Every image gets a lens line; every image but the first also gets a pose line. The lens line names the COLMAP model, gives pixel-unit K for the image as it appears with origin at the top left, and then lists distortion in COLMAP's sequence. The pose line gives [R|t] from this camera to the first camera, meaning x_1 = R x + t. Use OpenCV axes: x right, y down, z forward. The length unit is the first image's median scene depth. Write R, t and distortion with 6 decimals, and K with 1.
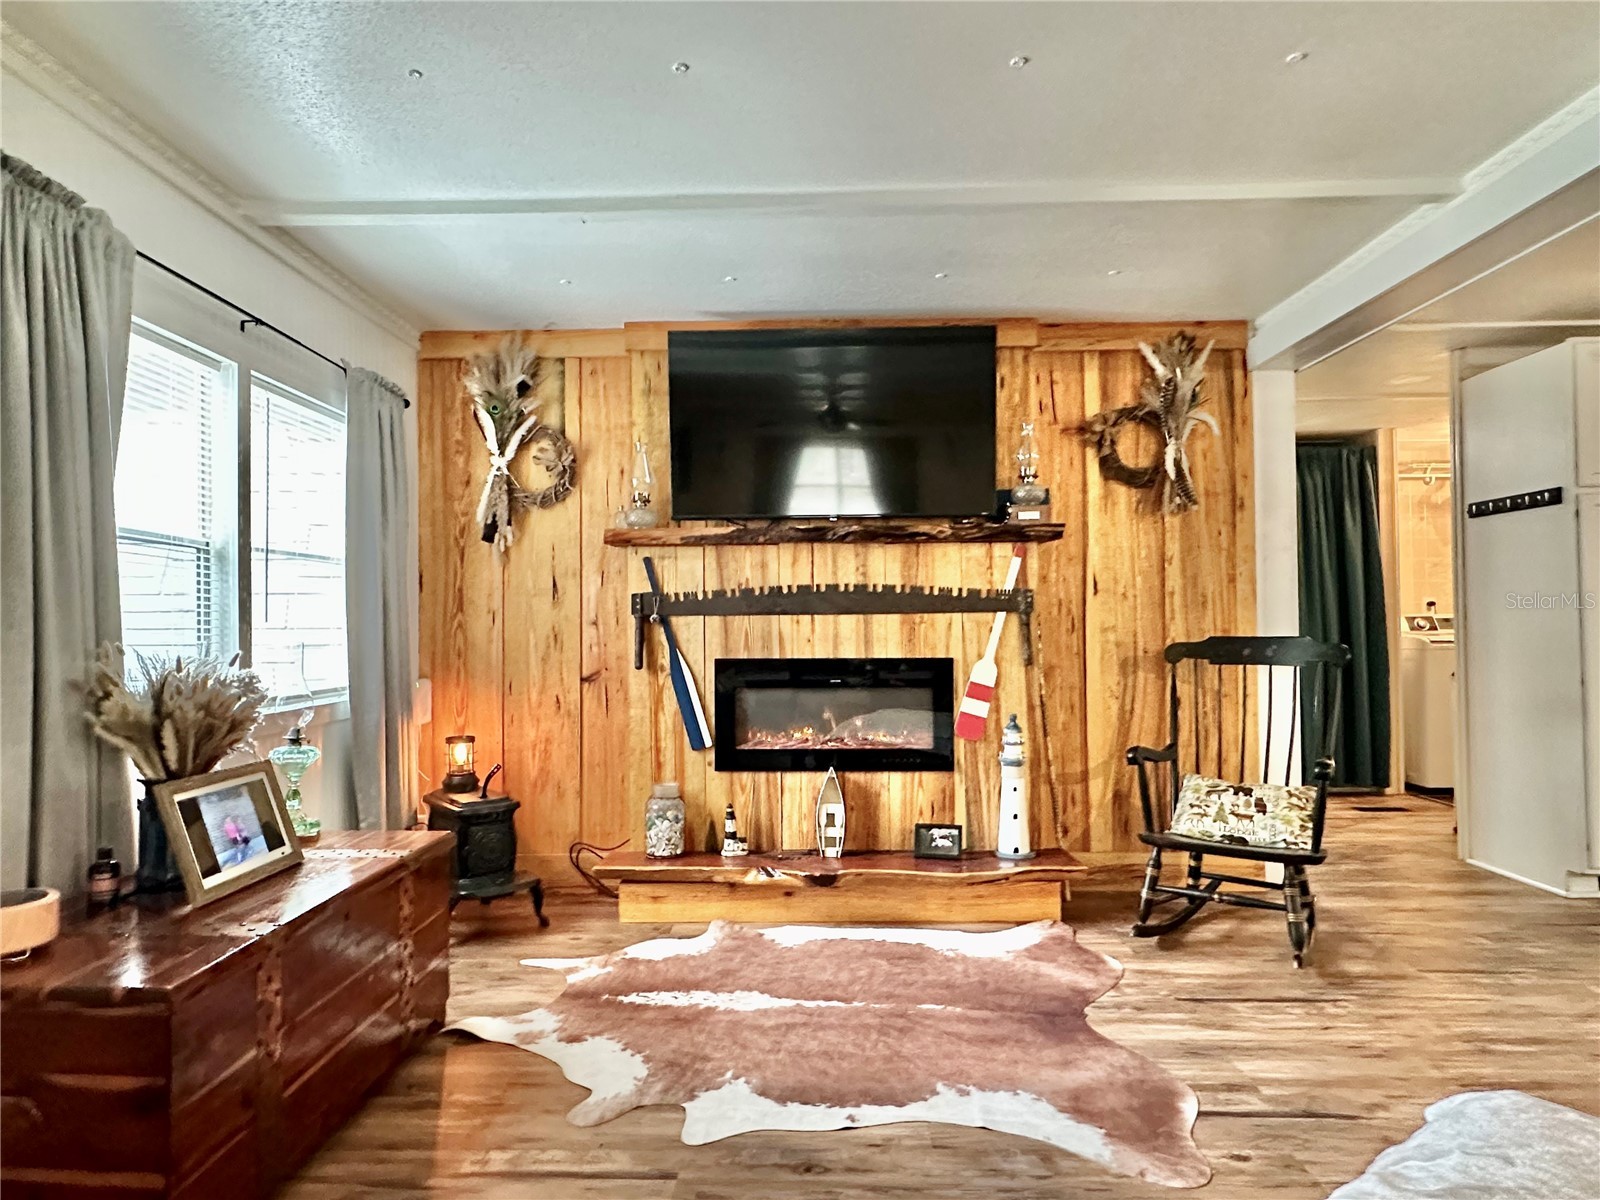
lens RADIAL K [[933.8, 0, 797.1], [0, 933.8, 609.7], [0, 0, 1]] dist [0.001642, -0.000839]
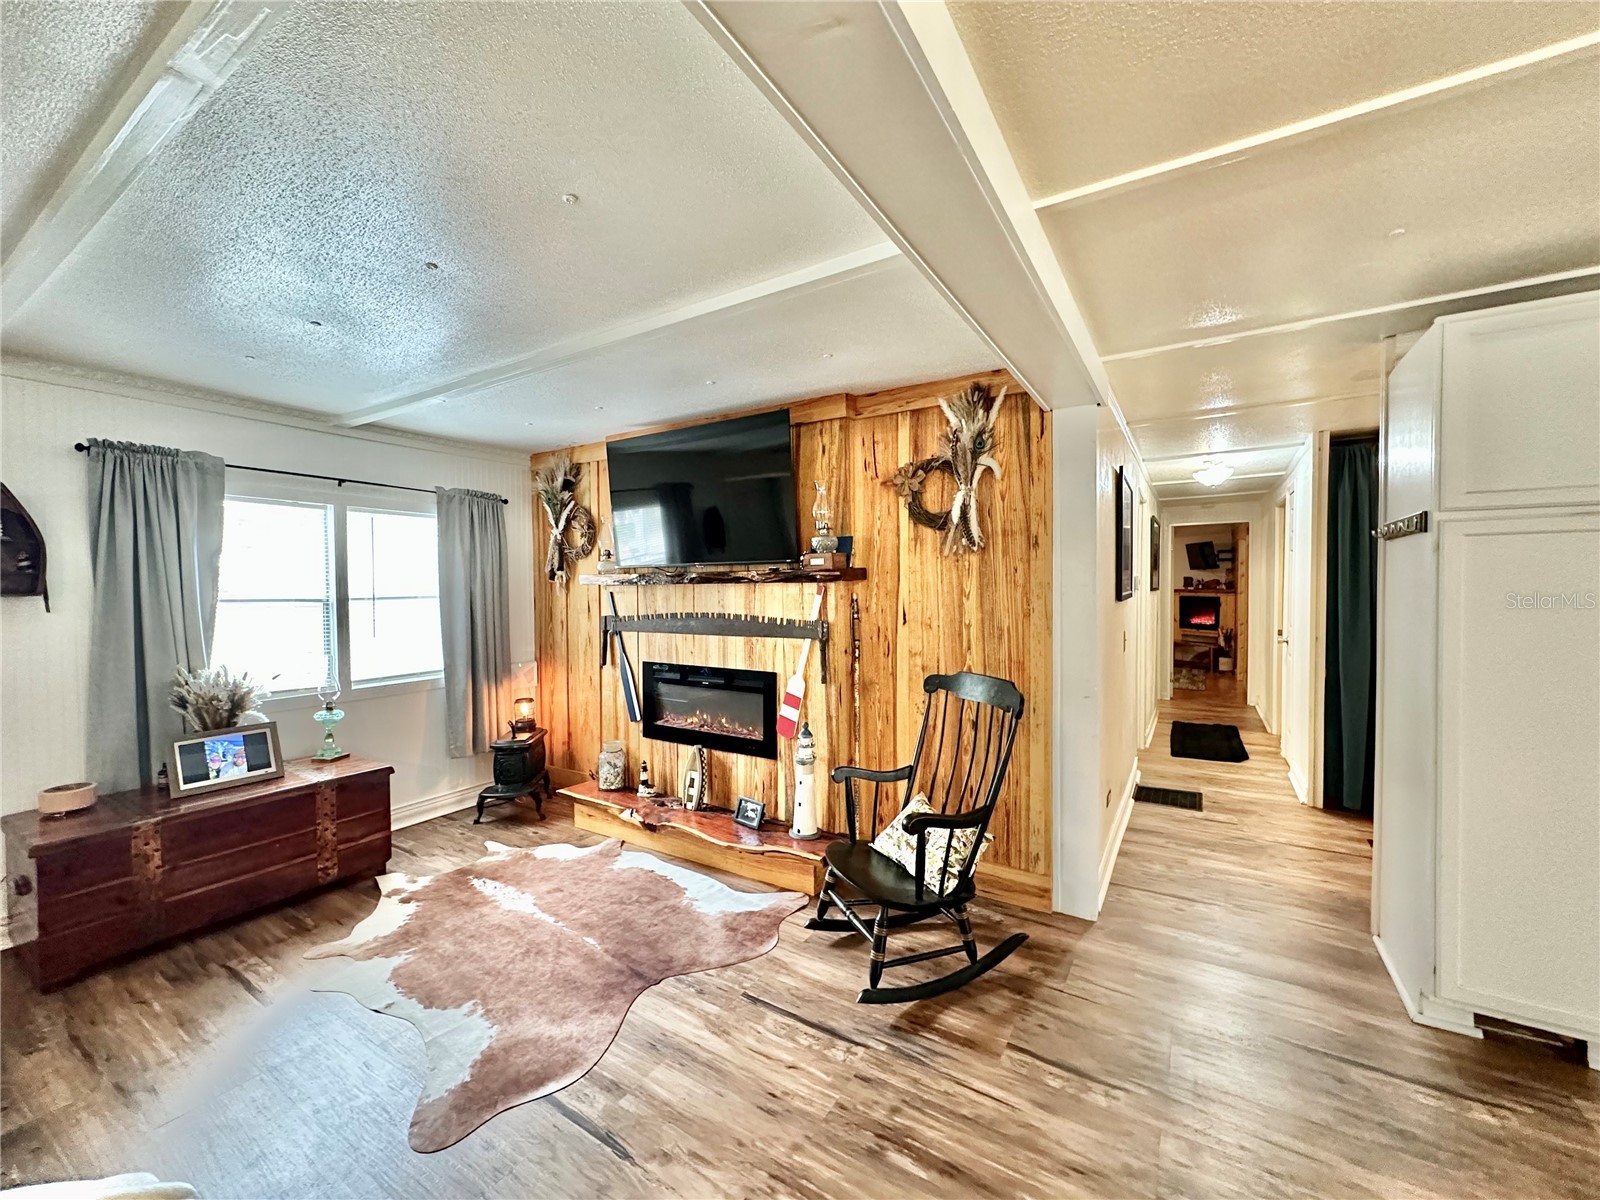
lens RADIAL K [[637.8, 0, 803.4], [0, 637.8, 600.5], [0, 0, 1]] dist [-0.000977, 0.001176]
pose [[0.858887, 0.013830, -0.511979, 0.645720], [0.008075, 0.999145, 0.040536, -0.082461], [0.512102, -0.038950, 0.858041, 0.269469]]
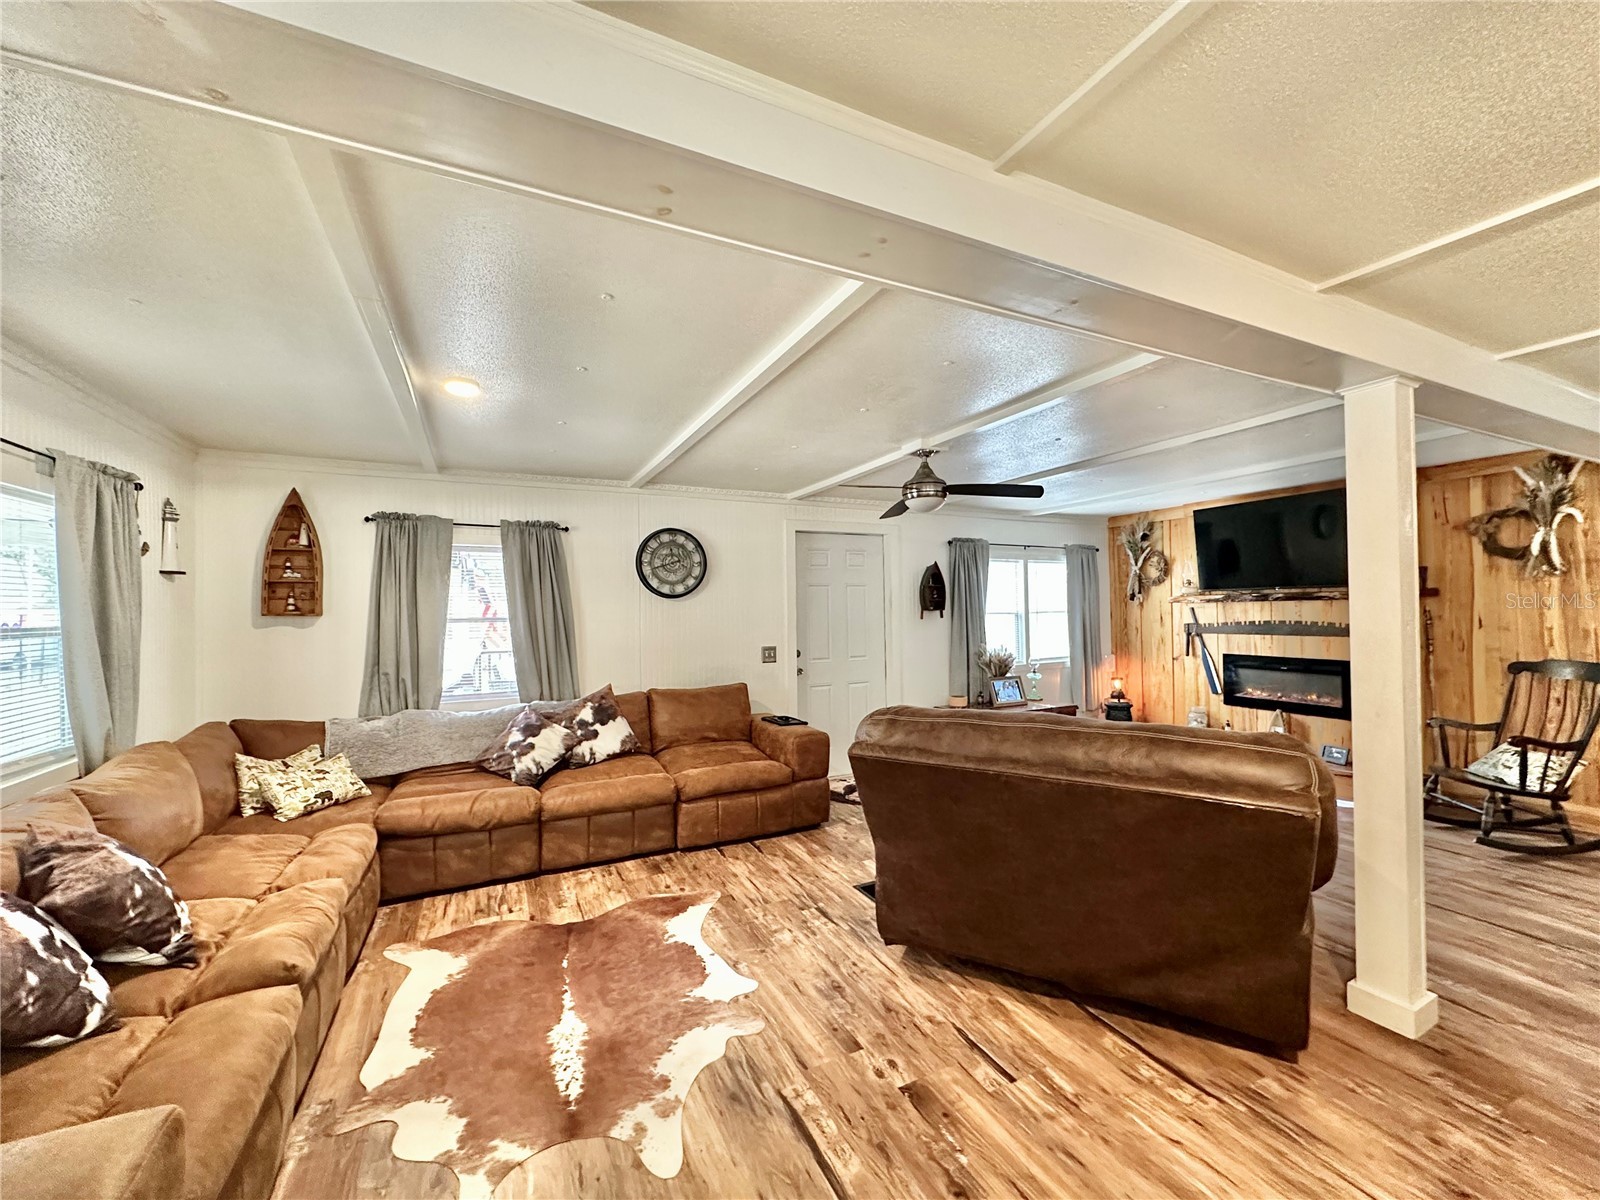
lens RADIAL K [[637.8, 0, 801.9], [0, 637.8, 600.7], [0, 0, 1]] dist [-0.000977, 0.001176]
pose [[0.452941, -0.012266, -0.891456, 0.807704], [0.026234, 0.999656, -0.000425, -0.097728], [0.891154, -0.023194, 0.453107, -0.566781]]
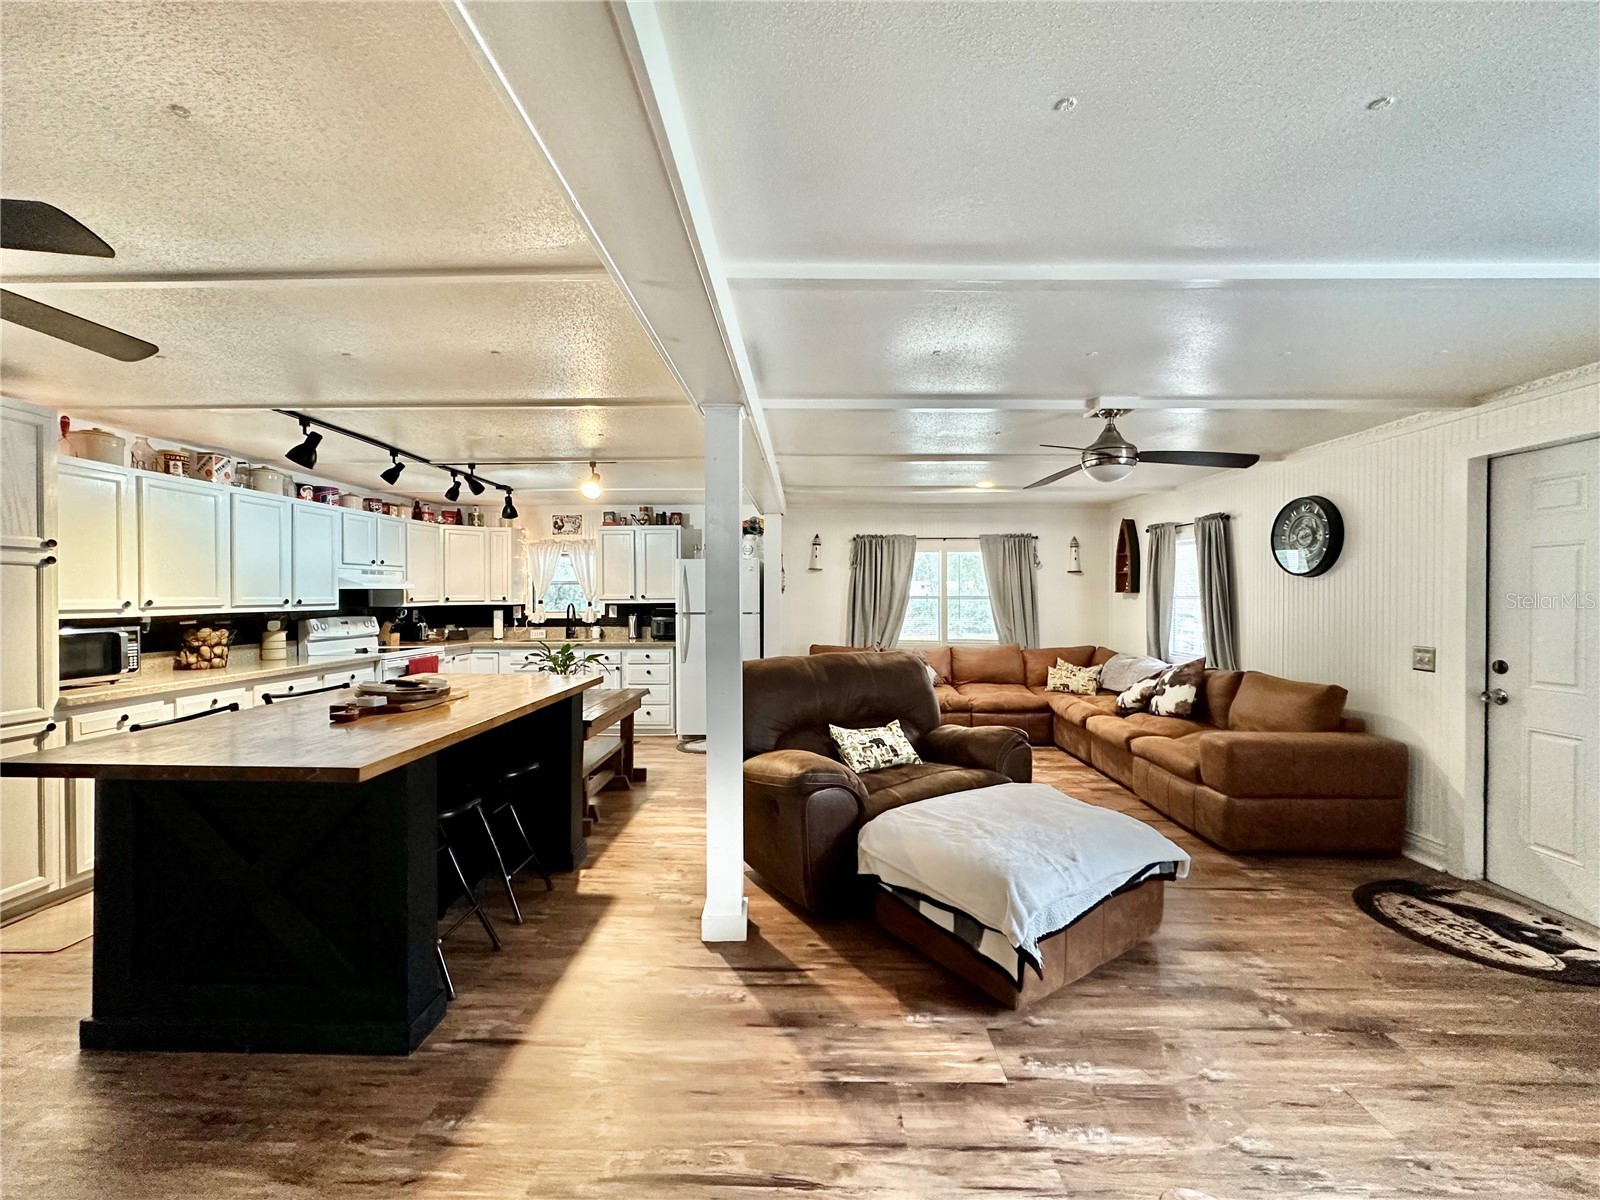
lens RADIAL K [[637.8, 0, 802.8], [0, 637.8, 600.3], [0, 0, 1]] dist [-0.000977, 0.001176]
pose [[-0.999974, 0.006241, -0.003711, 0.439605], [0.006273, 0.999942, -0.008698, -0.065465], [0.003656, -0.008721, -0.999955, 0.893086]]
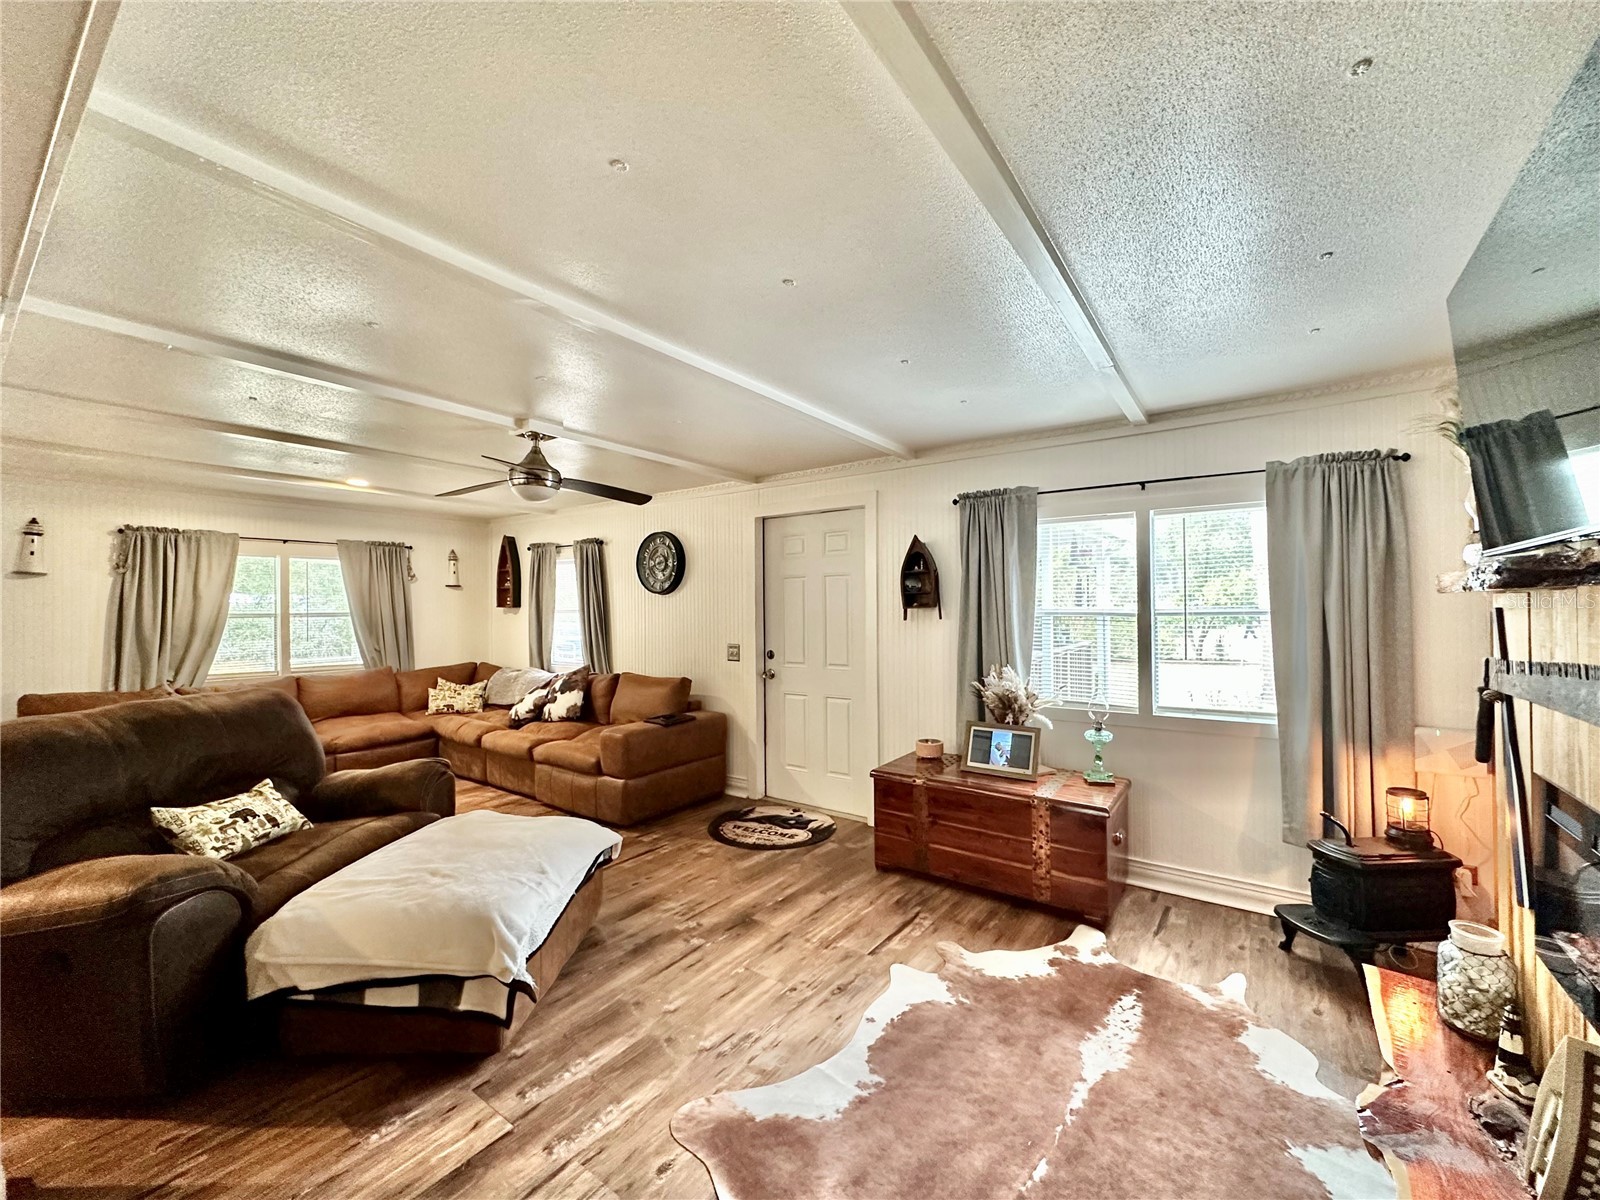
lens RADIAL K [[637.8, 0, 799.6], [0, 637.8, 600.6], [0, 0, 1]] dist [-0.000977, 0.001176]
pose [[-0.573500, 0.004198, -0.819195, 0.541986], [0.026286, 0.999566, -0.013280, -0.069907], [0.818784, -0.029150, -0.573361, 0.848575]]
